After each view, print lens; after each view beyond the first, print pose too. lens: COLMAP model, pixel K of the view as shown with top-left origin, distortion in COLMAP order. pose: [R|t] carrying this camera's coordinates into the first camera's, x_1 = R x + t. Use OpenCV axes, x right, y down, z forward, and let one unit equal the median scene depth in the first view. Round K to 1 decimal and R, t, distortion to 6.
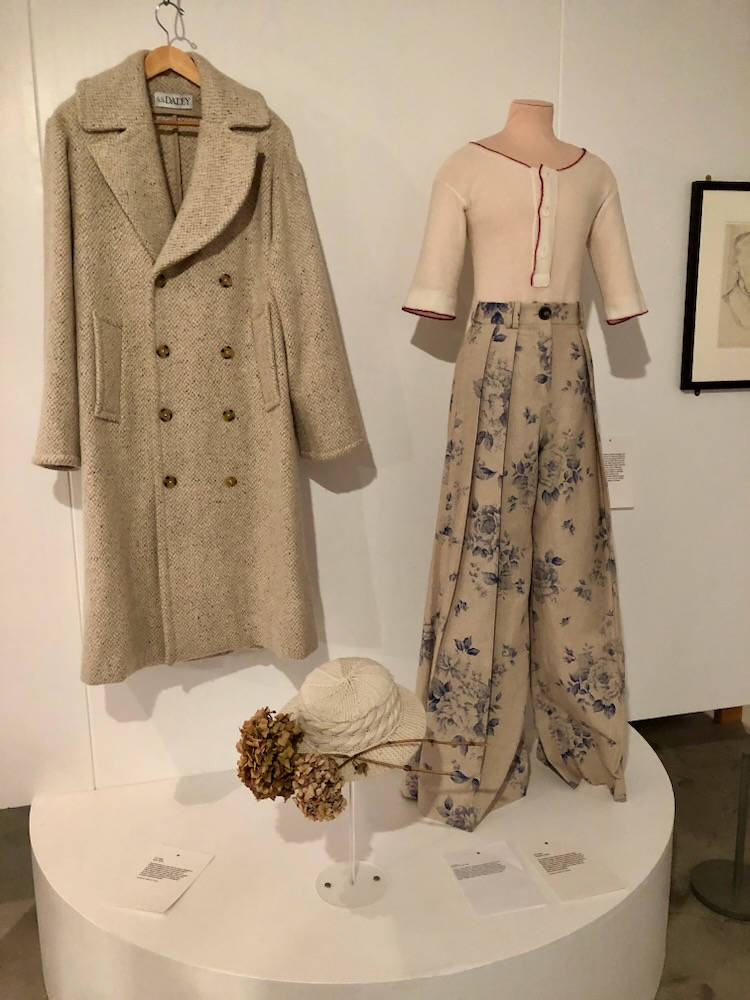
lens RADIAL K [[821.3, 0, 375.0], [0, 821.3, 500.0], [0, 0, 1]] dist [0.002750, -0.127150]
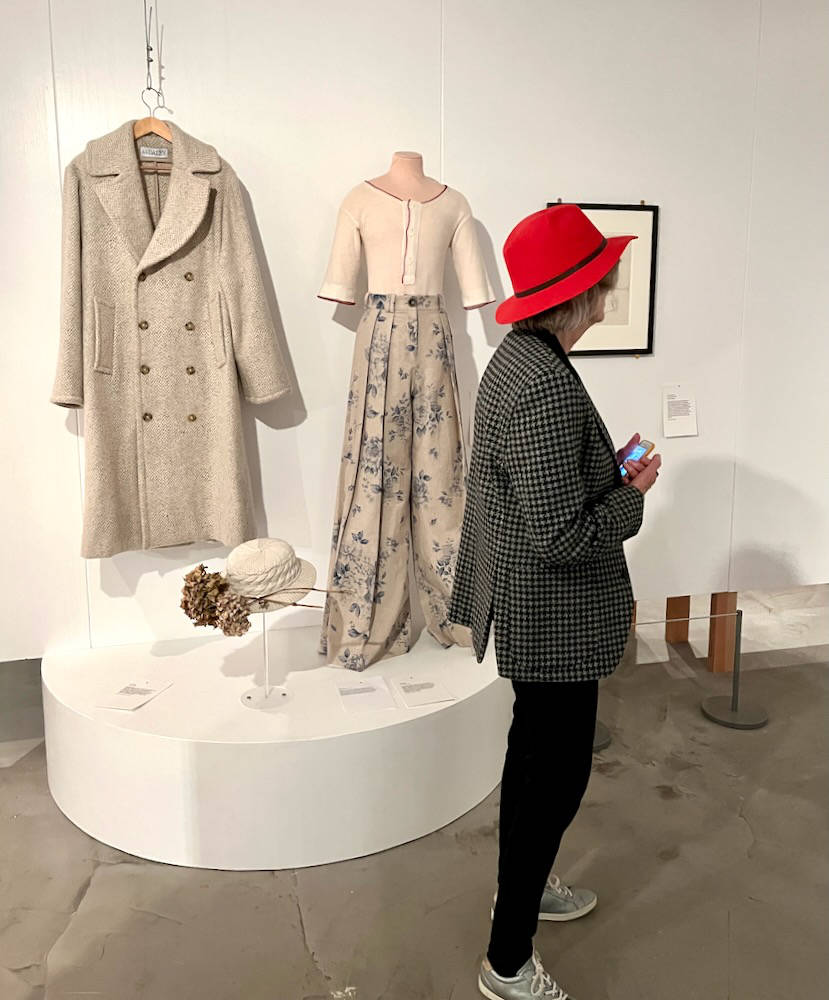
lens RADIAL K [[814.3, 0, 416.0], [0, 814.3, 436.3], [0, 0, 1]] dist [0.003461, -0.191960]
pose [[0.999582, 0.011898, 0.026353, 0.176028], [-0.011147, 0.999533, -0.028461, 0.045754], [-0.026679, 0.028155, 0.999247, -0.407766]]
